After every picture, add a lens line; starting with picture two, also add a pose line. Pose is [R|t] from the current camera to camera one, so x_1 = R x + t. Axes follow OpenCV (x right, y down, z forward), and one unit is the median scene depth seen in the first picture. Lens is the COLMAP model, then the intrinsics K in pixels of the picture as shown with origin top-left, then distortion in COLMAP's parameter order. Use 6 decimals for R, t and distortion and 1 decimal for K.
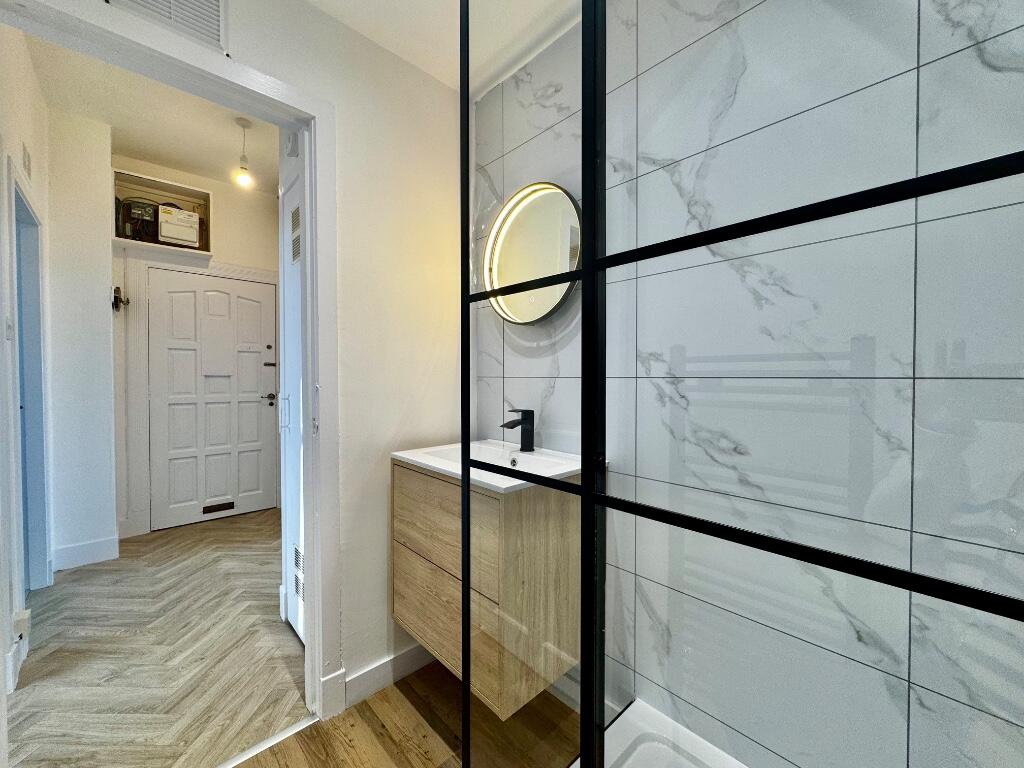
lens RADIAL K [[409.6, 0, 509.5], [0, 409.6, 384.3], [0, 0, 1]] dist [-0.001940, -0.000658]
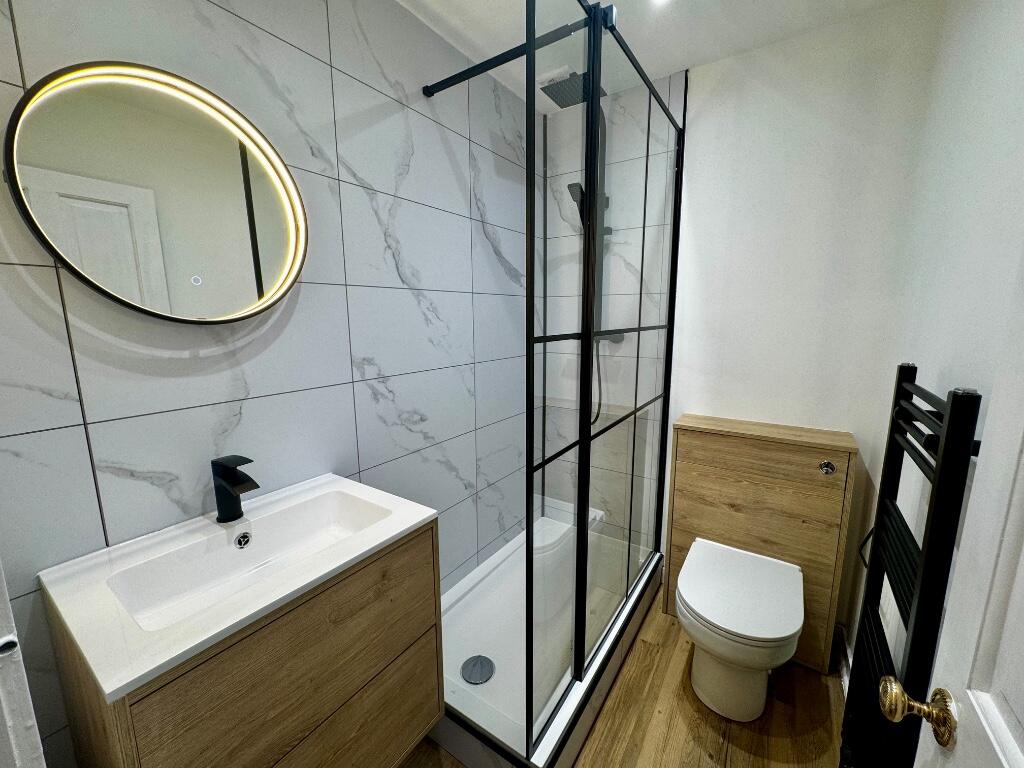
lens RADIAL K [[409.6, 0, 509.5], [0, 409.6, 381.4], [0, 0, 1]] dist [-0.001940, -0.000658]
pose [[-0.227869, -0.156090, 0.961099, -0.864655], [0.025444, 0.985775, 0.166131, -0.200036], [-0.973359, 0.062310, -0.220656, 0.926488]]
